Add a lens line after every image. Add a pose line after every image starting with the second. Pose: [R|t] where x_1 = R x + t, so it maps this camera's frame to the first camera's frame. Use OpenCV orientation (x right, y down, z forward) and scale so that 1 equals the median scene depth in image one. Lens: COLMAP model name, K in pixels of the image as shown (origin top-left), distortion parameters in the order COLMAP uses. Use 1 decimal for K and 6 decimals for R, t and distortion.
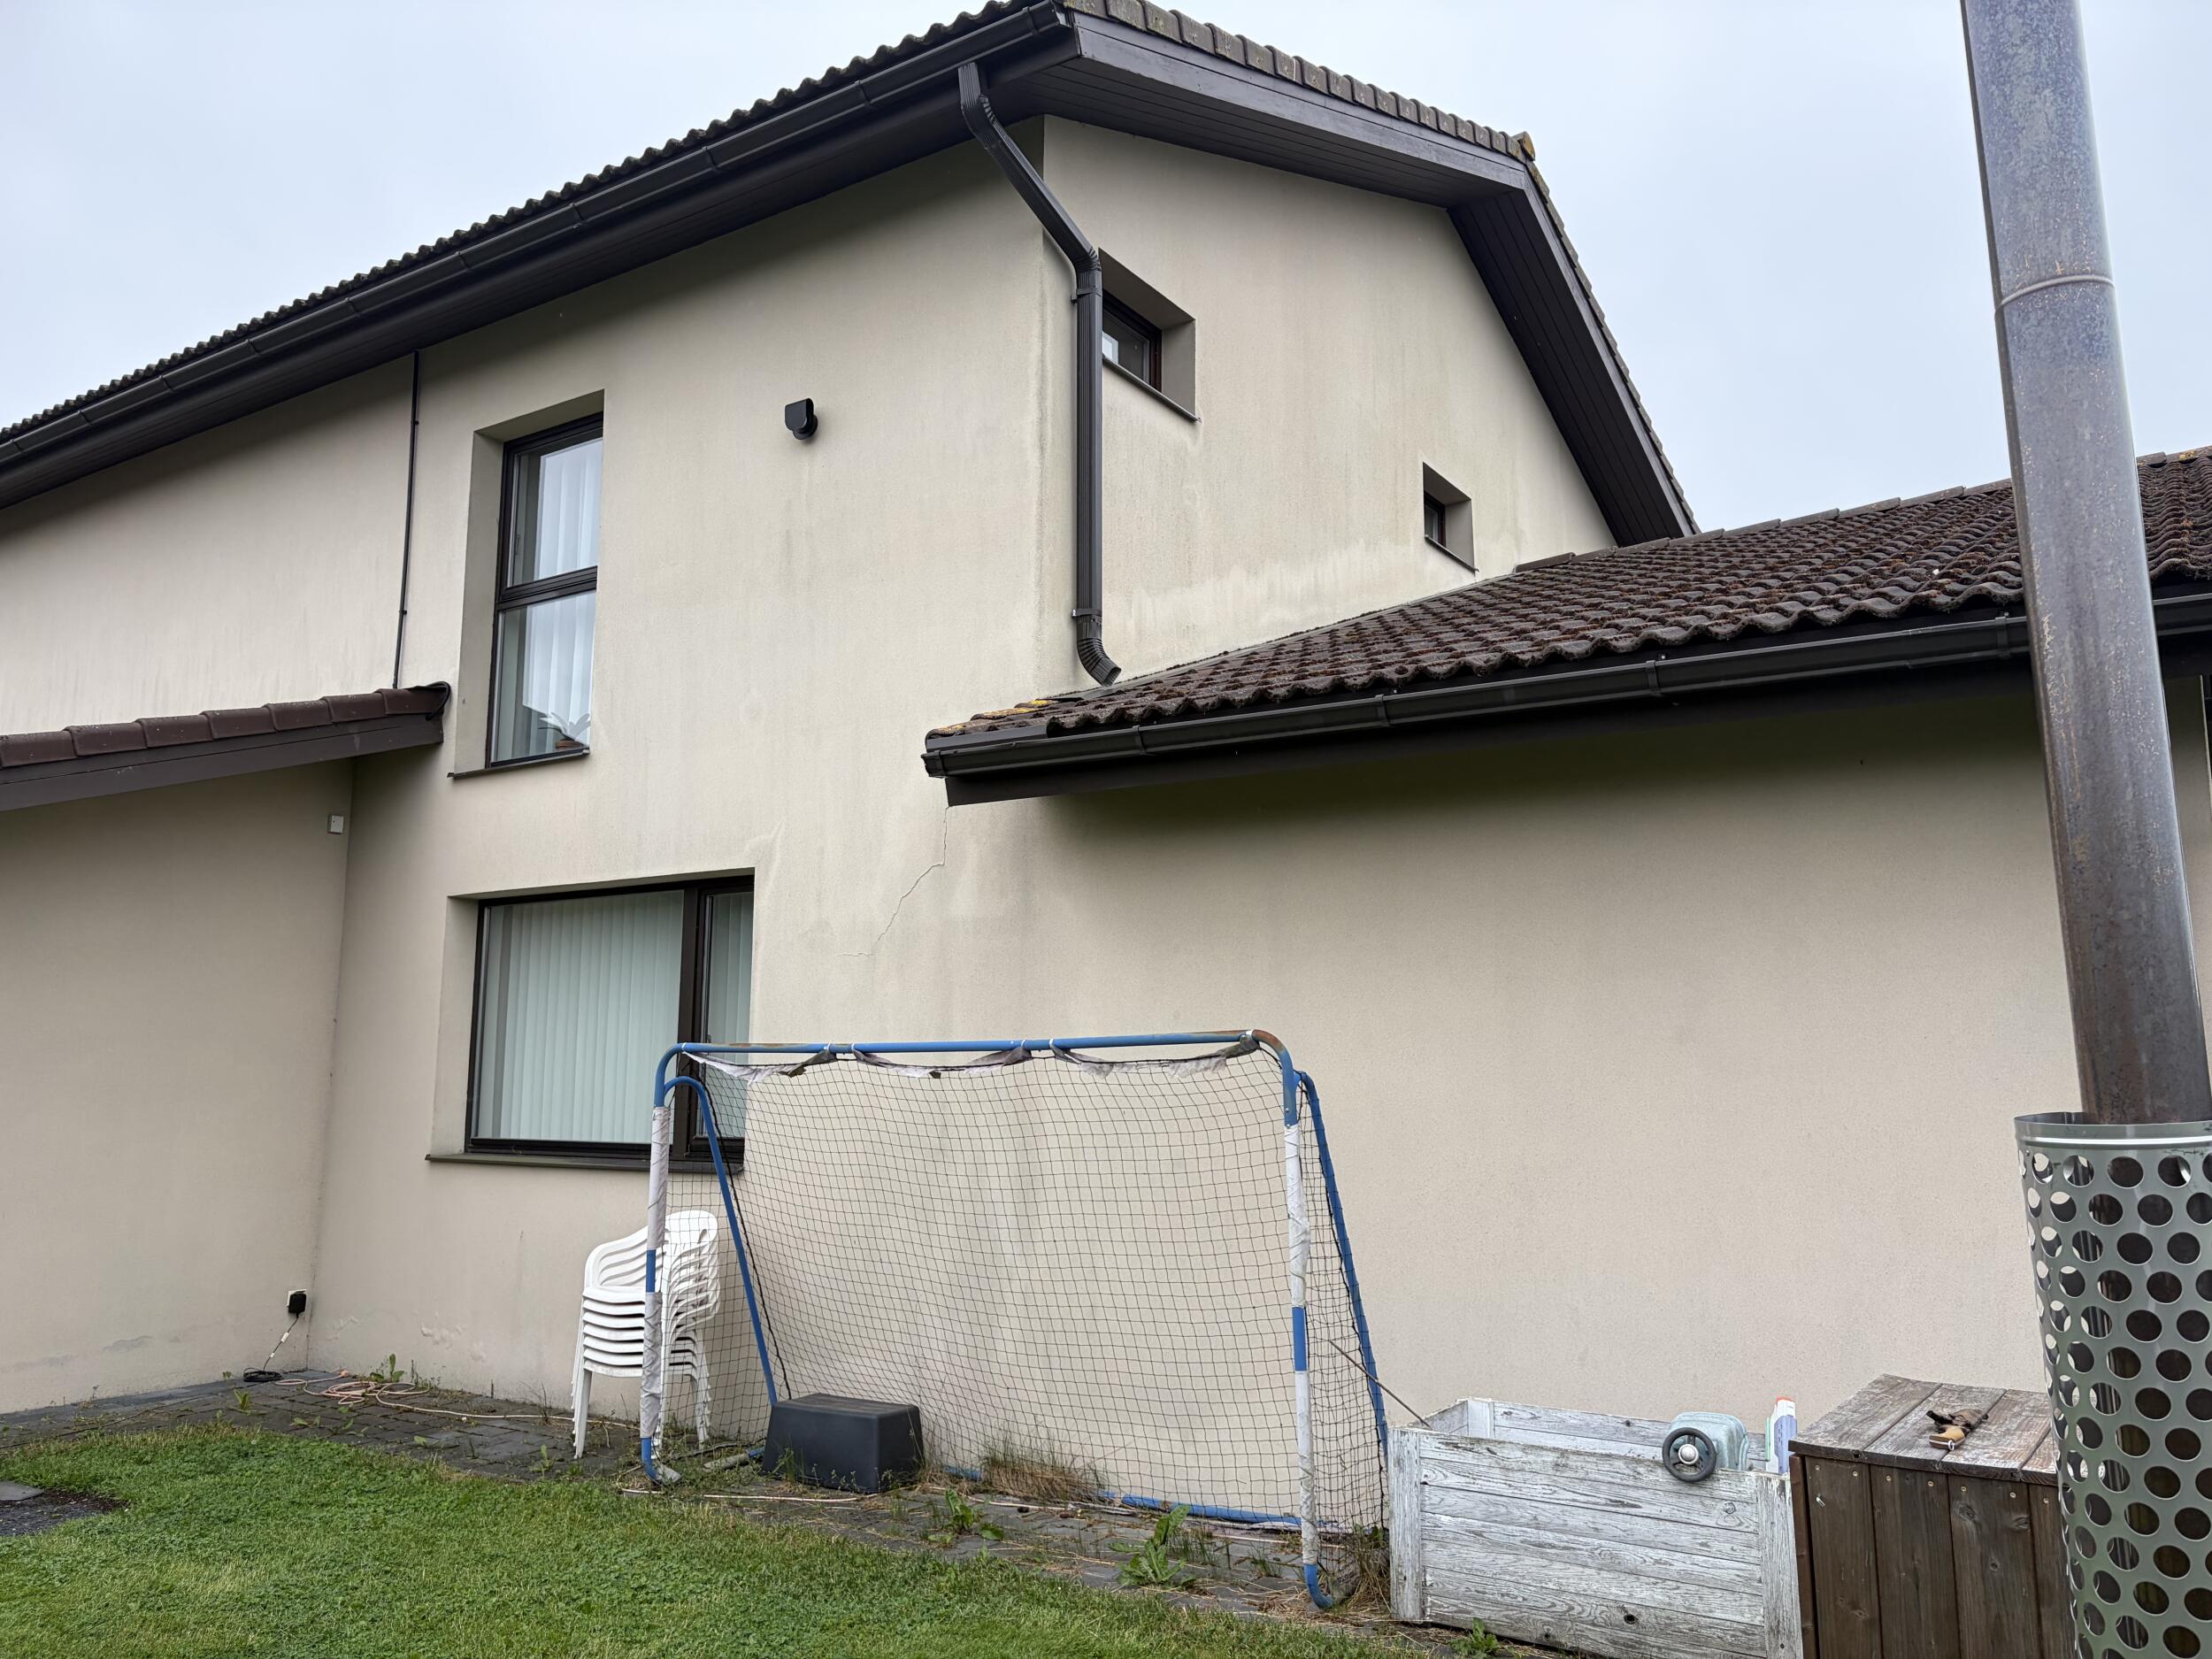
lens RADIAL K [[1666.9, 0, 1106.6], [0, 1666.9, 822.4], [0, 0, 1]] dist [0.035060, -0.021777]
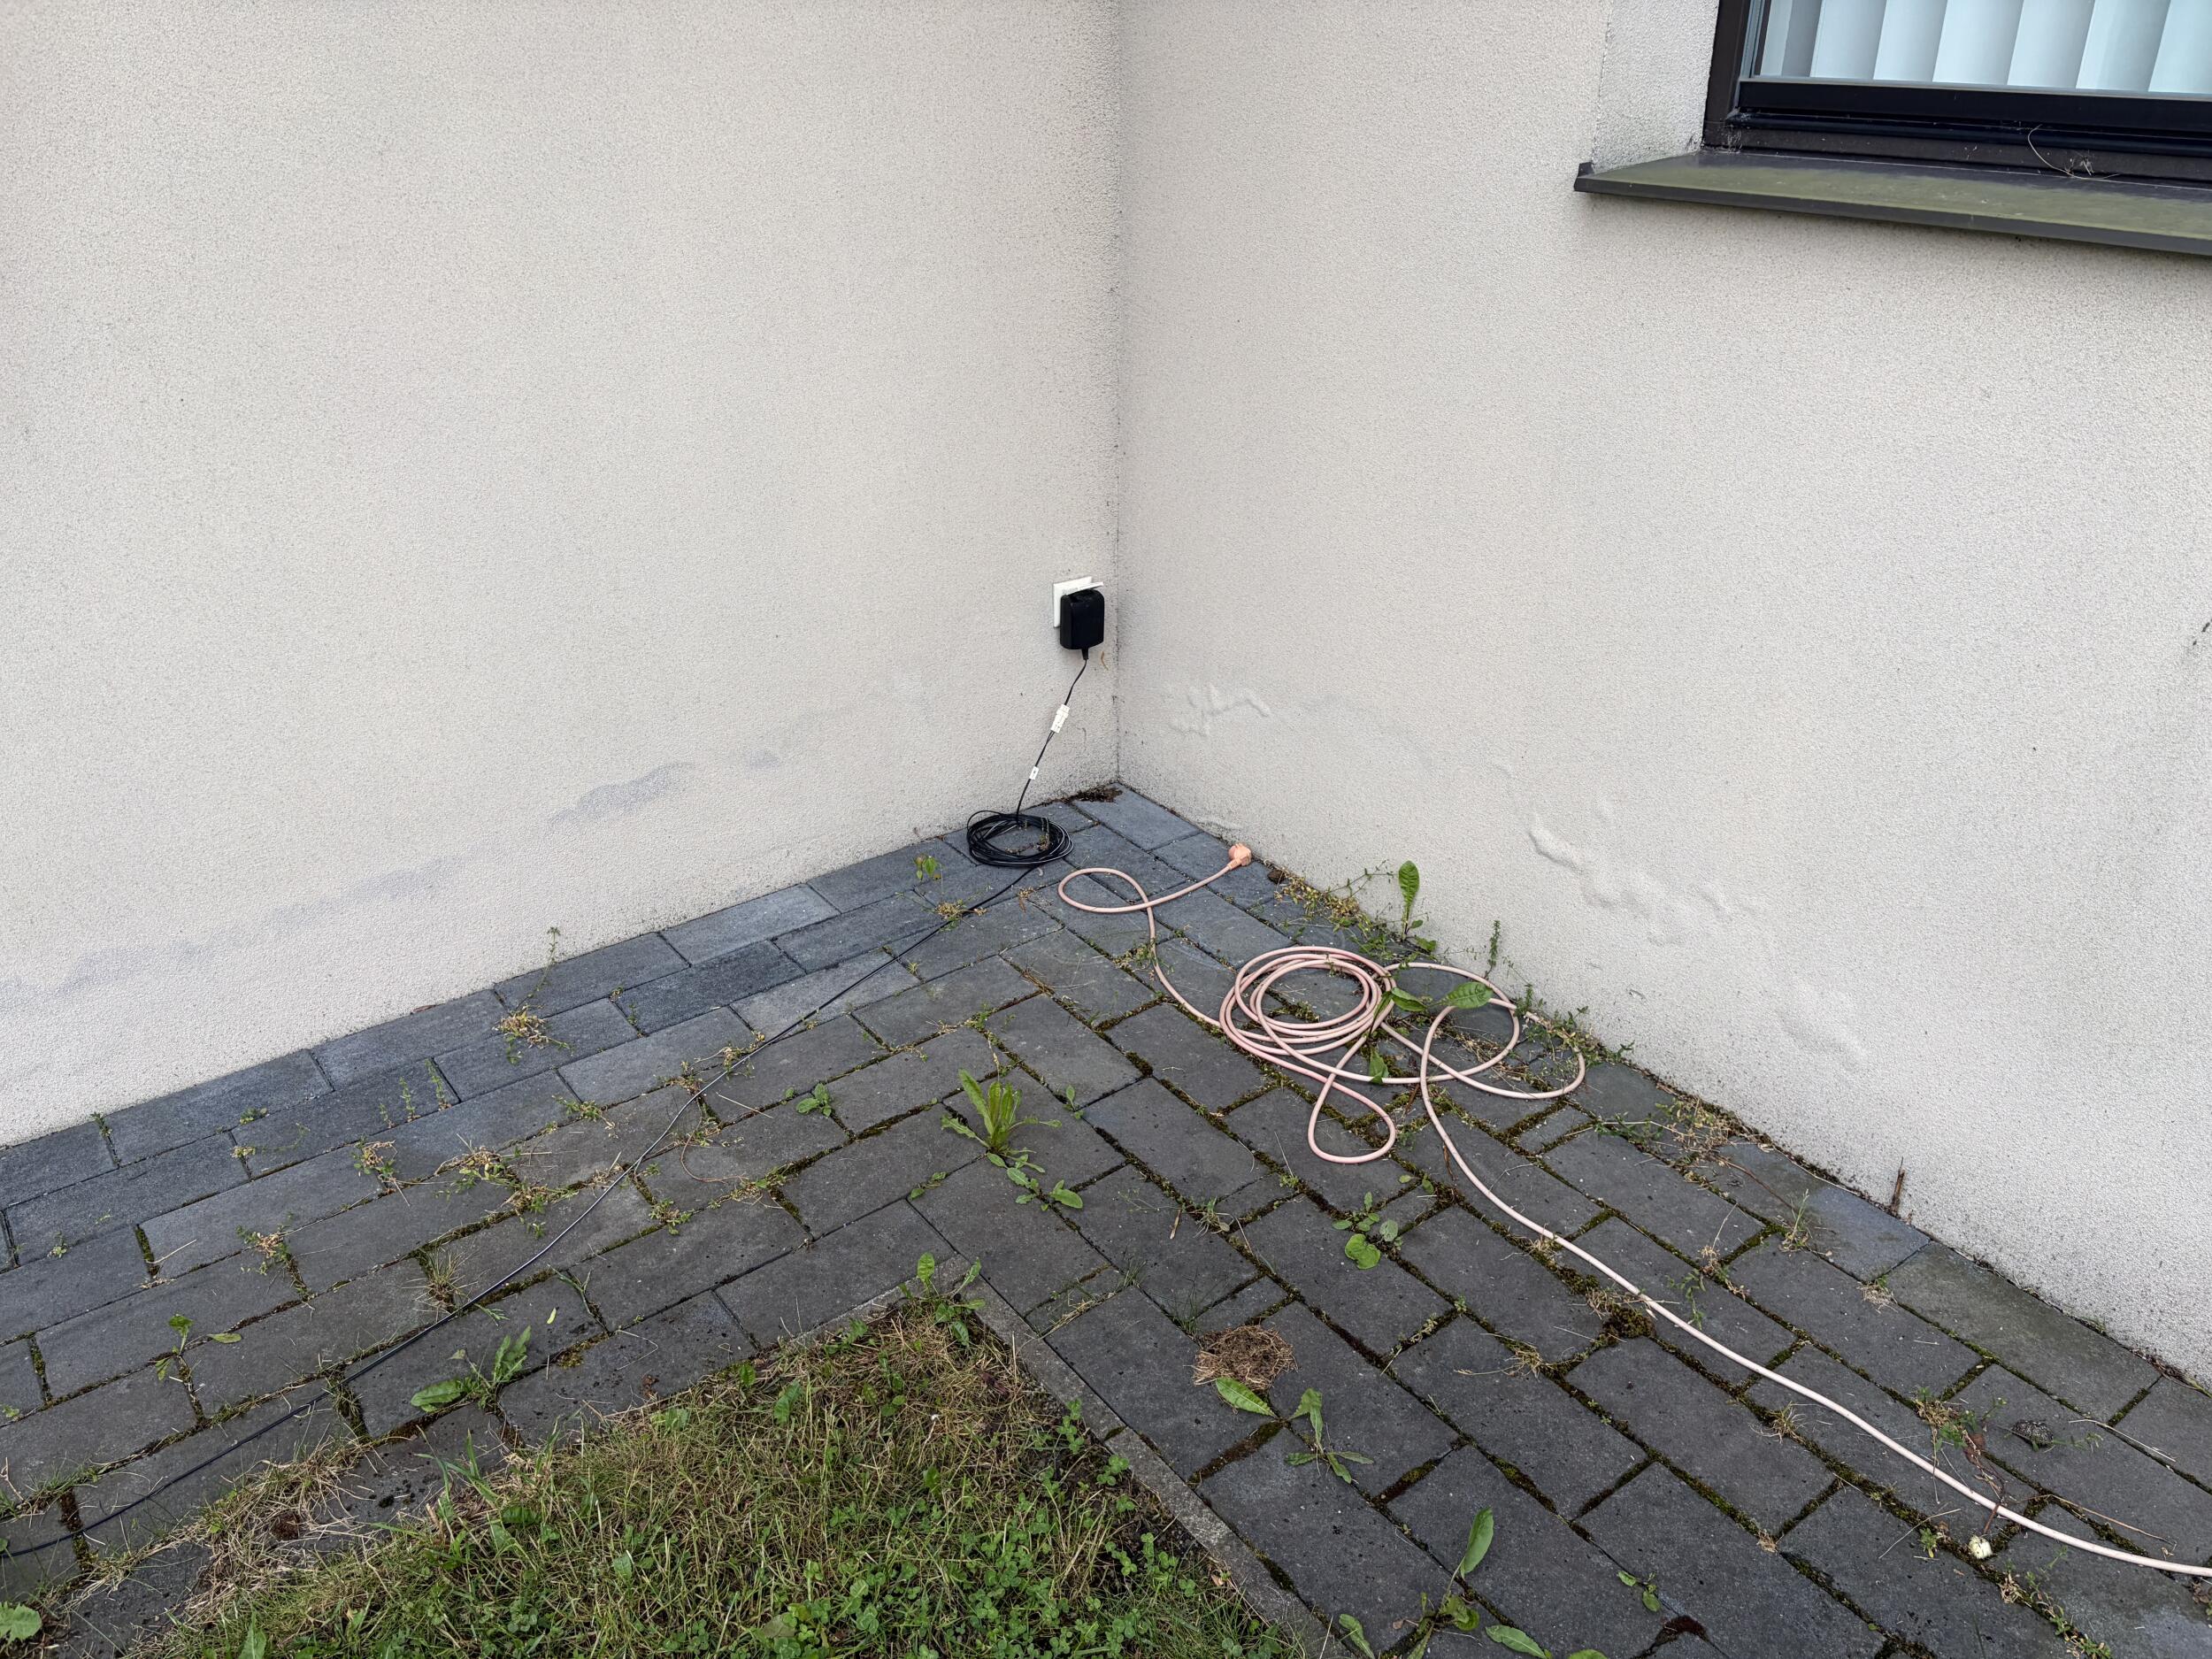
lens RADIAL K [[1666.9, 0, 1104.1], [0, 1666.9, 825.4], [0, 0, 1]] dist [0.035060, -0.021777]
pose [[0.940482, 0.146194, -0.306790, -0.421024], [0.060922, 0.815591, 0.575412, 0.149308], [0.334337, -0.559855, 0.758143, 0.829511]]
